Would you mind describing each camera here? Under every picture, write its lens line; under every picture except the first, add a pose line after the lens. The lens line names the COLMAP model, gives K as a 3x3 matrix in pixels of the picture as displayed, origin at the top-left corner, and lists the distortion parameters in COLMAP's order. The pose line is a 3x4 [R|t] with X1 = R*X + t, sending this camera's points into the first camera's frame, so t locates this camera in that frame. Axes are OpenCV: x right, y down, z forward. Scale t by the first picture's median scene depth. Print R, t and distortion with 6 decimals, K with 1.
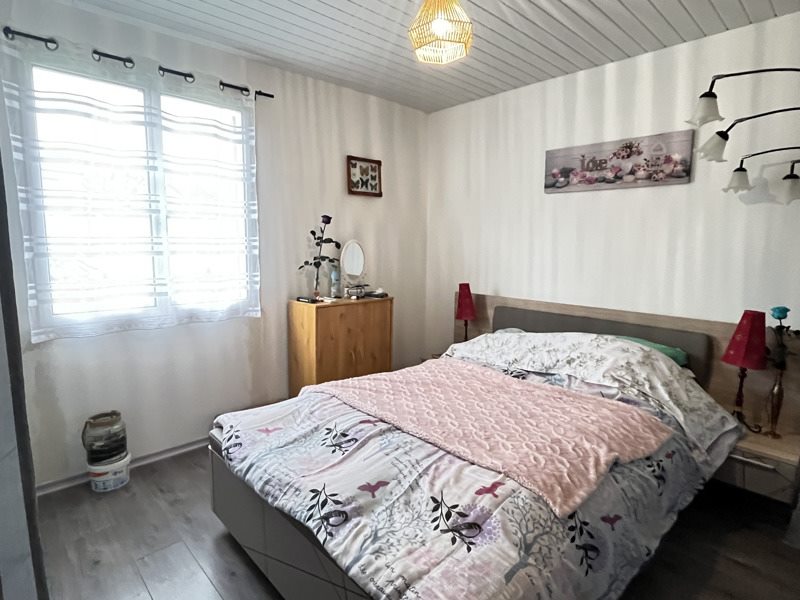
lens RADIAL K [[426.2, 0, 394.3], [0, 426.2, 299.1], [0, 0, 1]] dist [-0.003135, -0.000816]
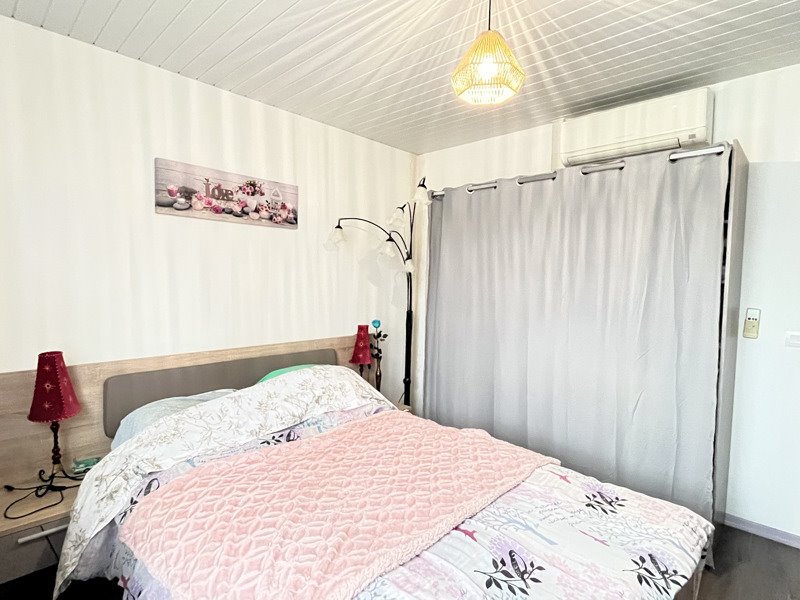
lens RADIAL K [[426.2, 0, 394.5], [0, 426.2, 298.6], [0, 0, 1]] dist [-0.003135, -0.000816]
pose [[-0.047824, -0.057108, 0.997222, -0.498222], [0.115352, 0.991369, 0.062305, -0.112054], [-0.992173, 0.118011, -0.040824, 0.736664]]
